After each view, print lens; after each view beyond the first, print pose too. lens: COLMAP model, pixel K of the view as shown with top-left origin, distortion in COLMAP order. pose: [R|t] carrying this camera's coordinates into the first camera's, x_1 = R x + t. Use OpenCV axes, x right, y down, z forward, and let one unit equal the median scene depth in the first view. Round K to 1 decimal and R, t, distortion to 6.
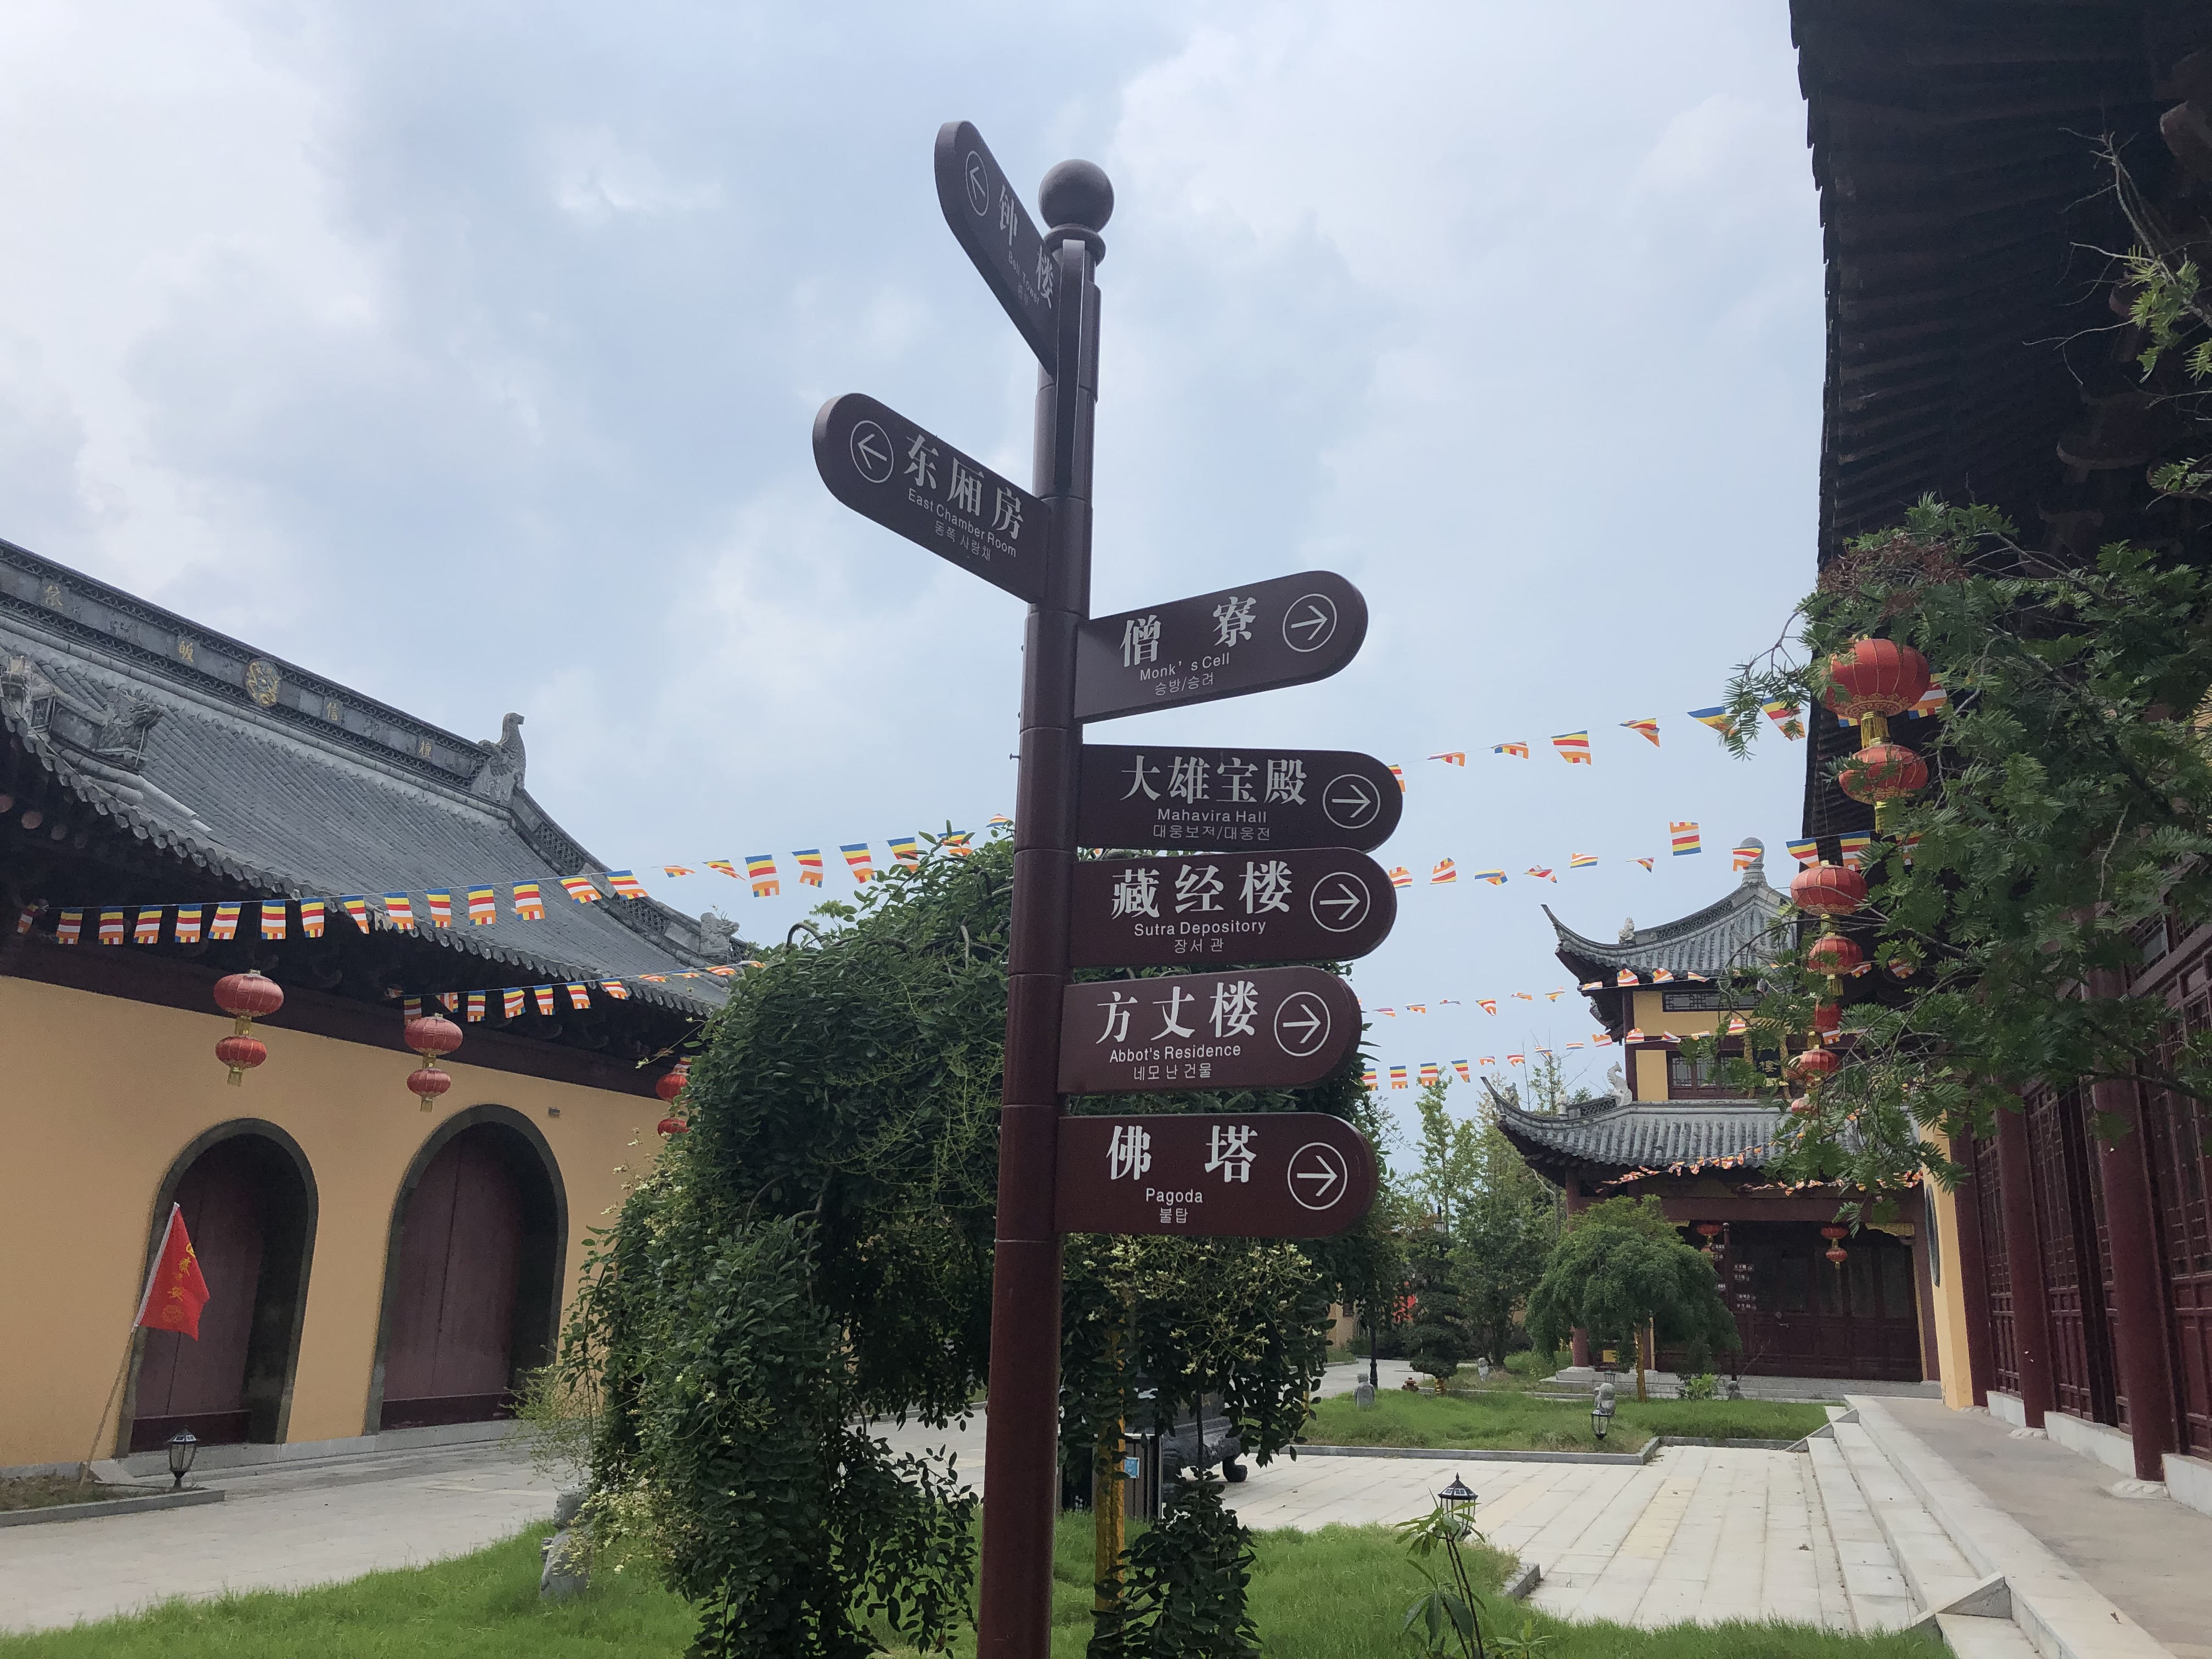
lens RADIAL K [[1806.4, 0, 1128.3], [0, 1806.4, 838.1], [0, 0, 1]] dist [0.037363, -0.023338]
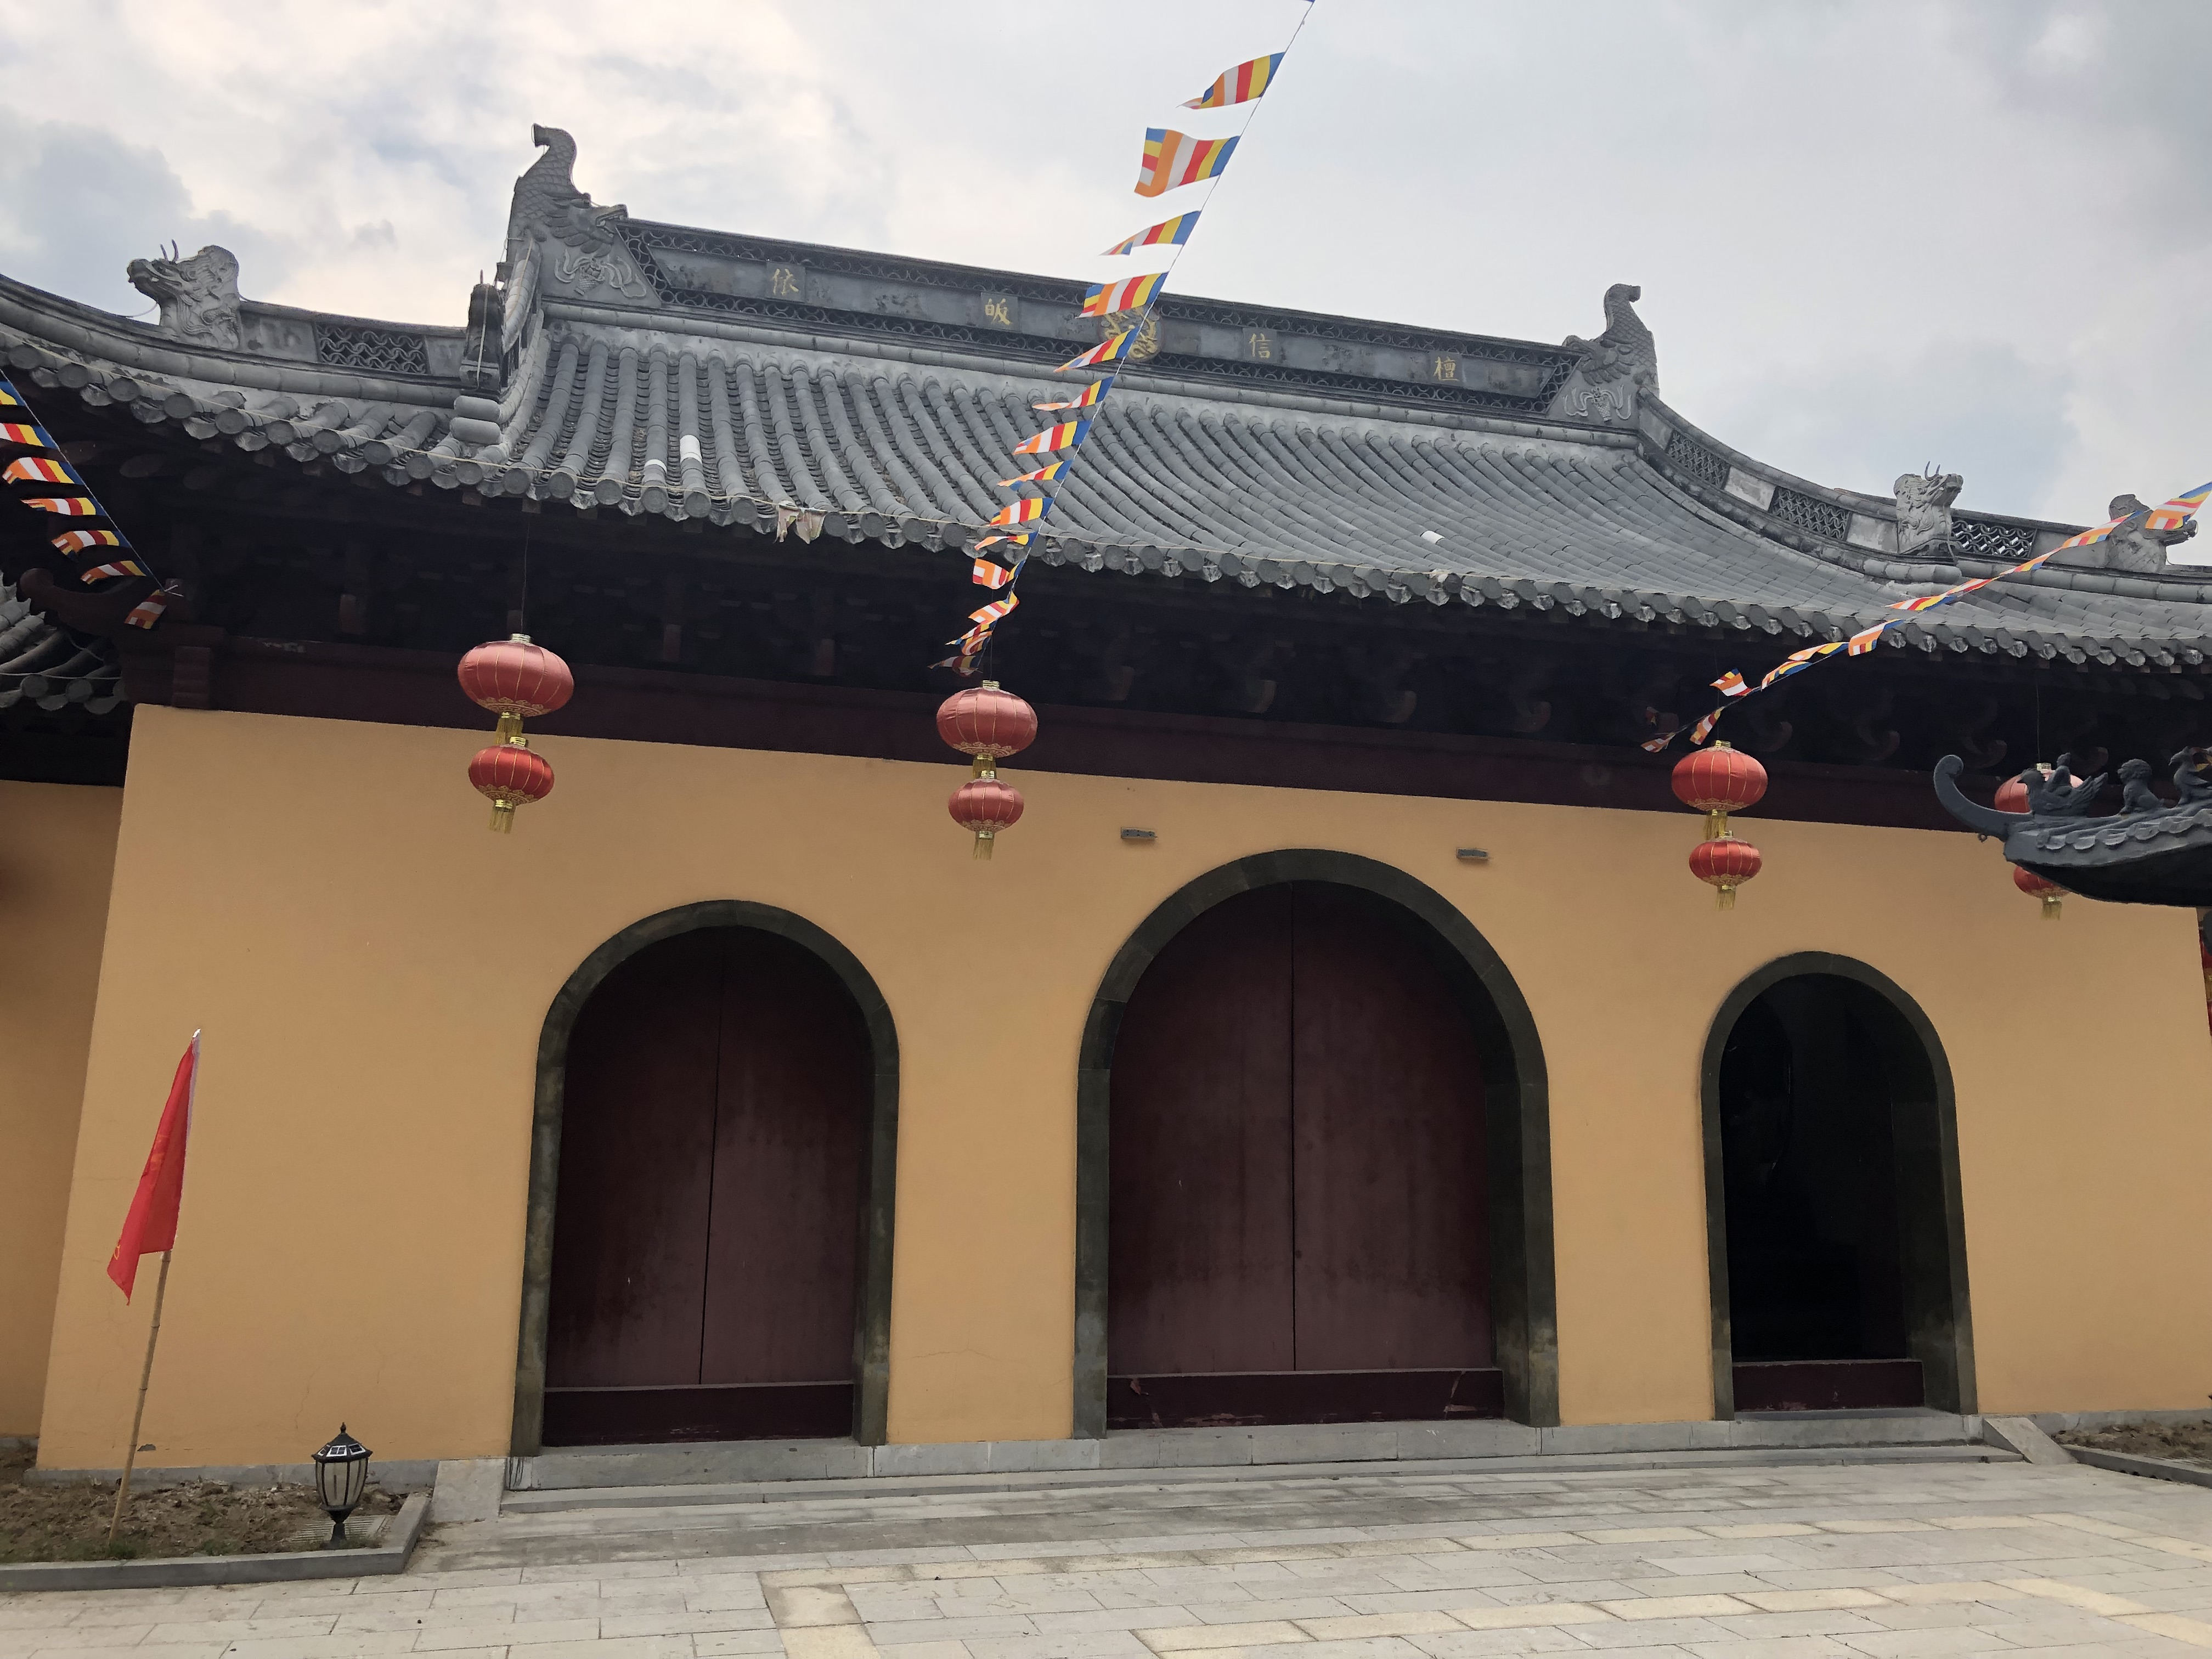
lens RADIAL K [[1806.4, 0, 1111.4], [0, 1806.4, 838.2], [0, 0, 1]] dist [0.037363, -0.023338]
pose [[0.557368, -0.156676, -0.815349, 0.053556], [0.203761, 0.977813, -0.048605, 0.125384], [0.804874, -0.139046, 0.576926, 0.507211]]
